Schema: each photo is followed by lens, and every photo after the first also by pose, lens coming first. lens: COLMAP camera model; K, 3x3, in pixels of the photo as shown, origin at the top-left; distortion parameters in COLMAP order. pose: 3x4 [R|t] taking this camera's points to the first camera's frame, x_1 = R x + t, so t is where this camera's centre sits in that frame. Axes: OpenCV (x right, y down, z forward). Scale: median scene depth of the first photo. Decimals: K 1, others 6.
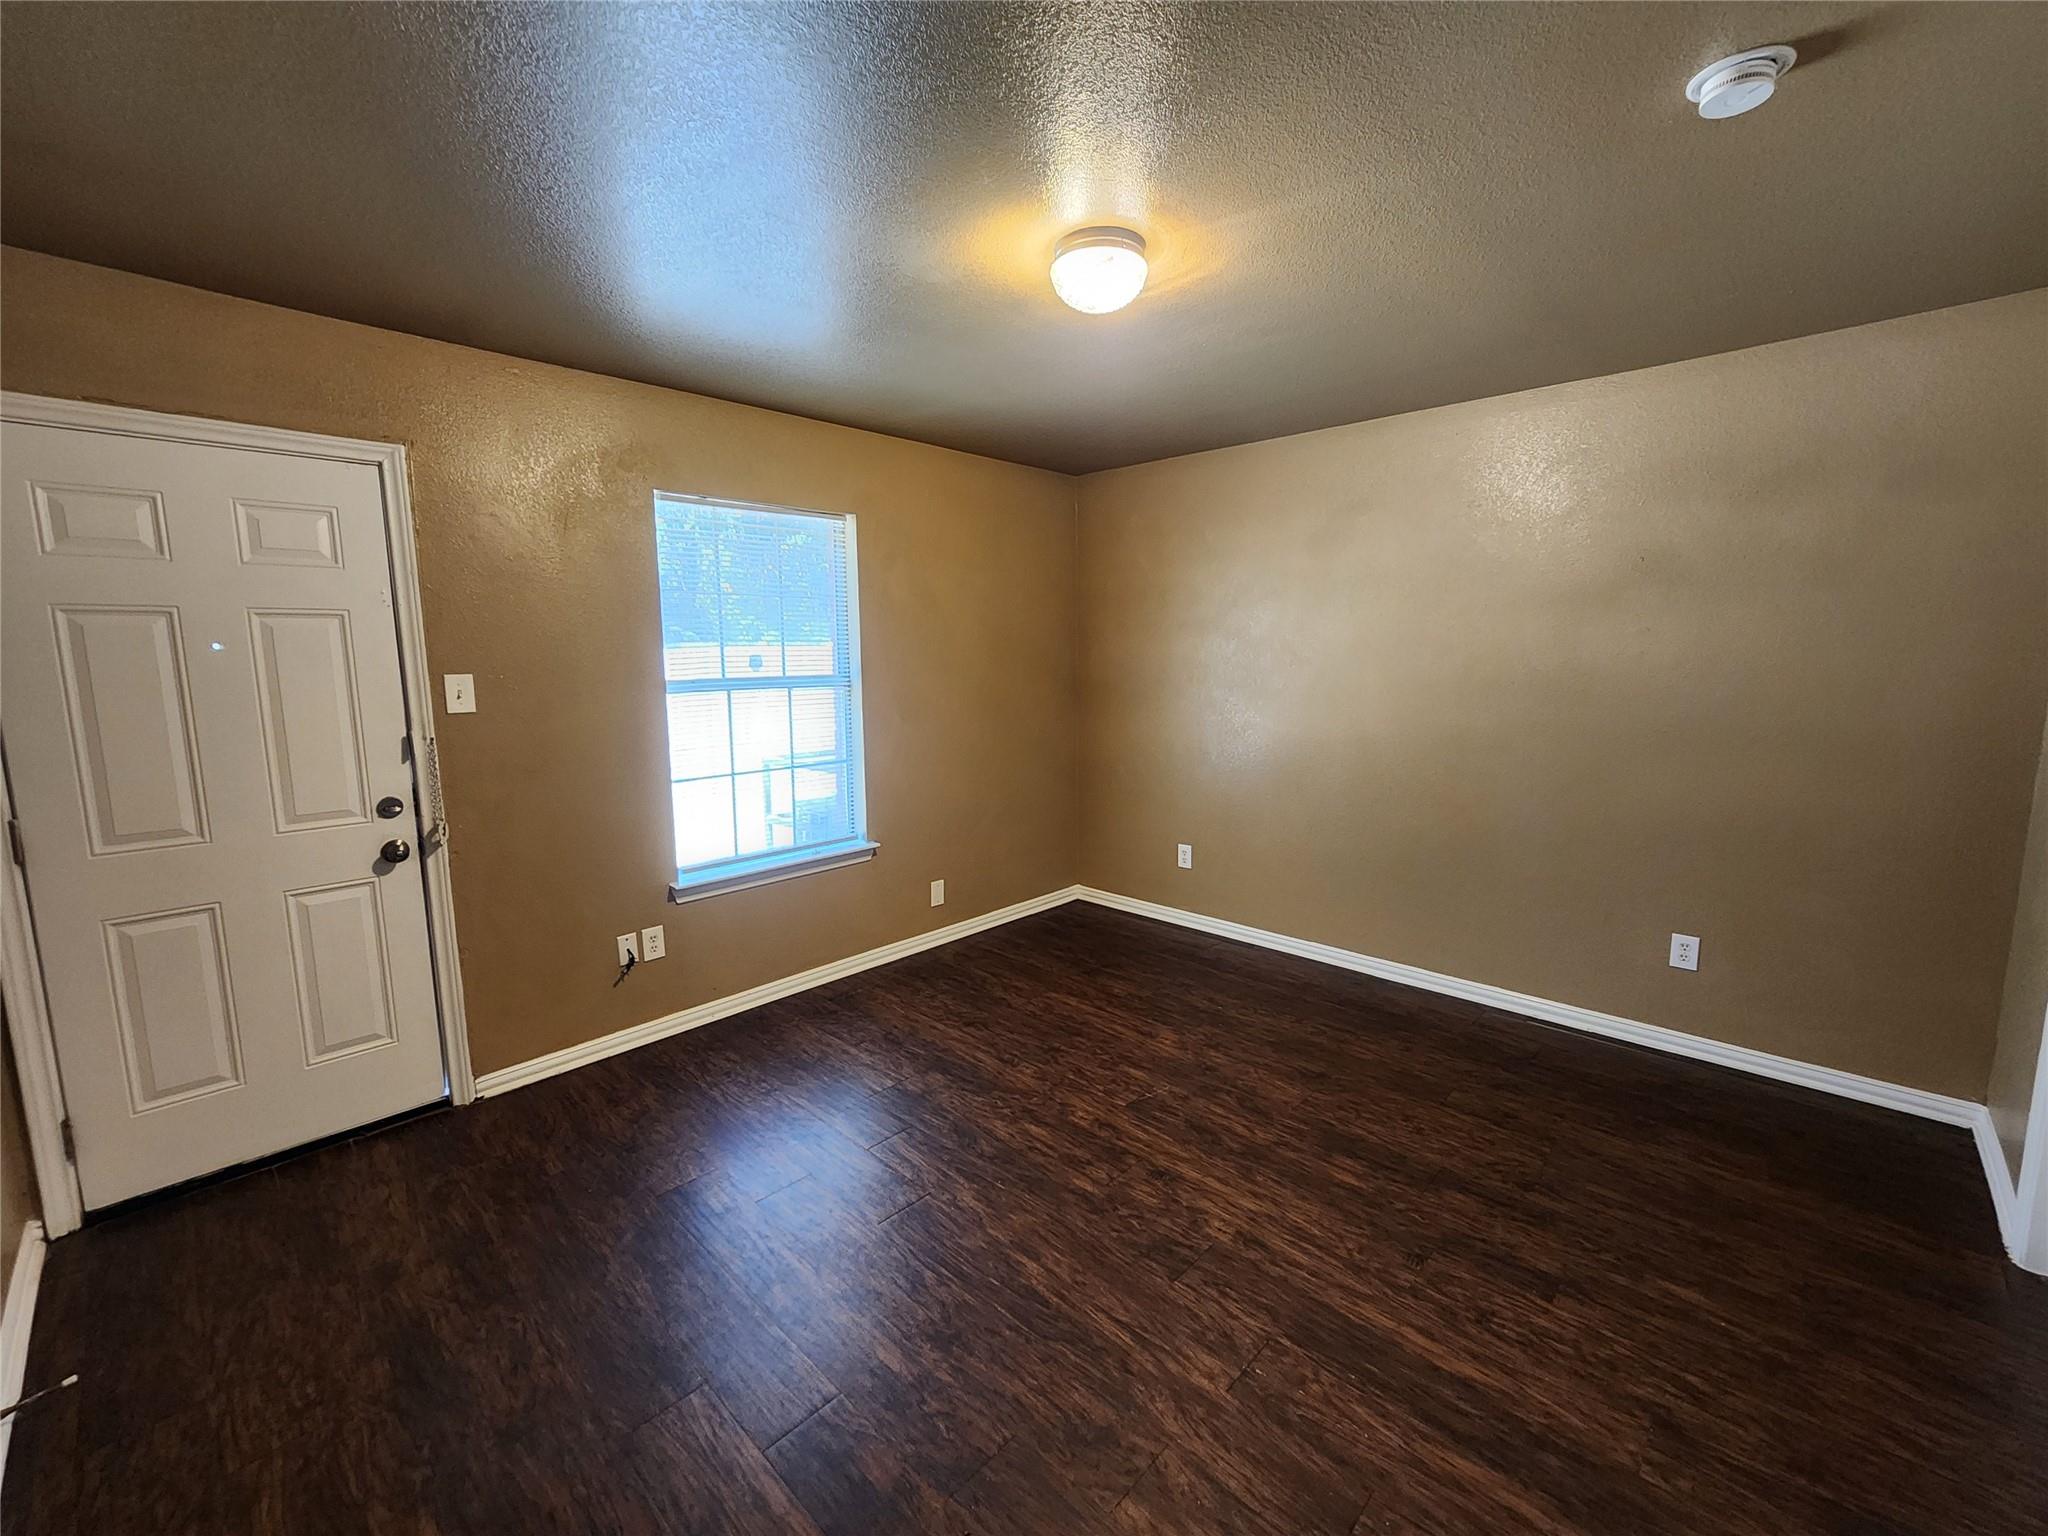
lens RADIAL K [[835.3, 0, 1023.0], [0, 835.3, 762.3], [0, 0, 1]] dist [-0.001084, -0.000156]
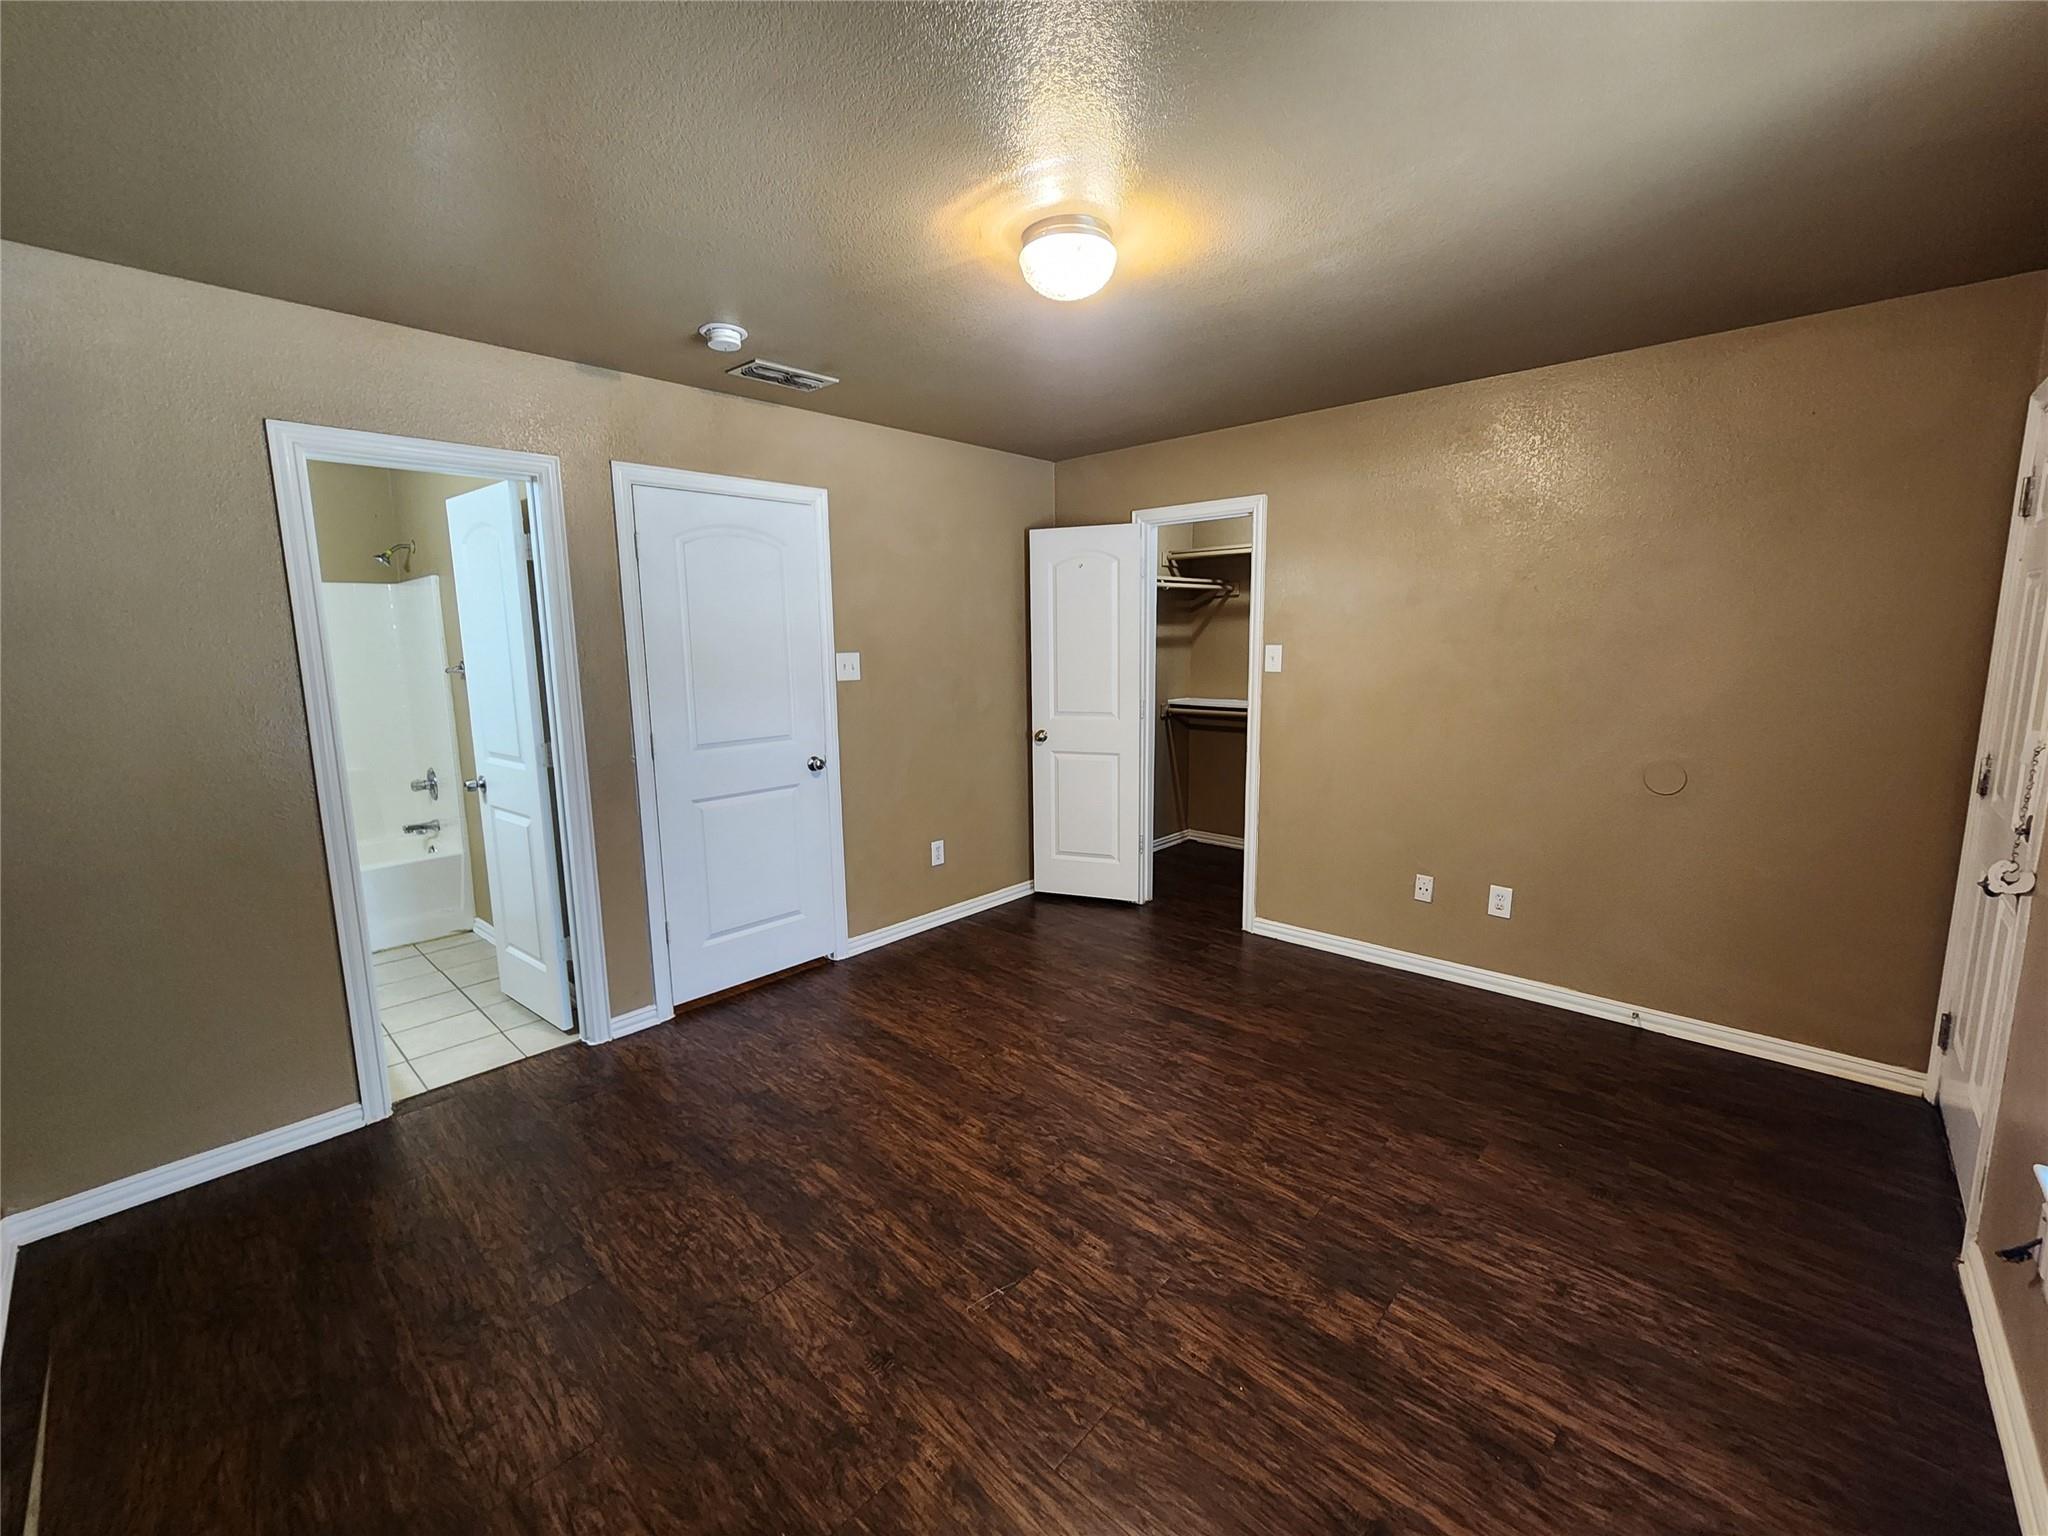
lens RADIAL K [[835.3, 0, 1023.5], [0, 835.3, 758.7], [0, 0, 1]] dist [-0.001084, -0.000156]
pose [[-0.999412, 0.029015, -0.018263, 0.150270], [0.022723, 0.959472, 0.280885, -0.247065], [0.025673, 0.280305, -0.959568, 1.768038]]
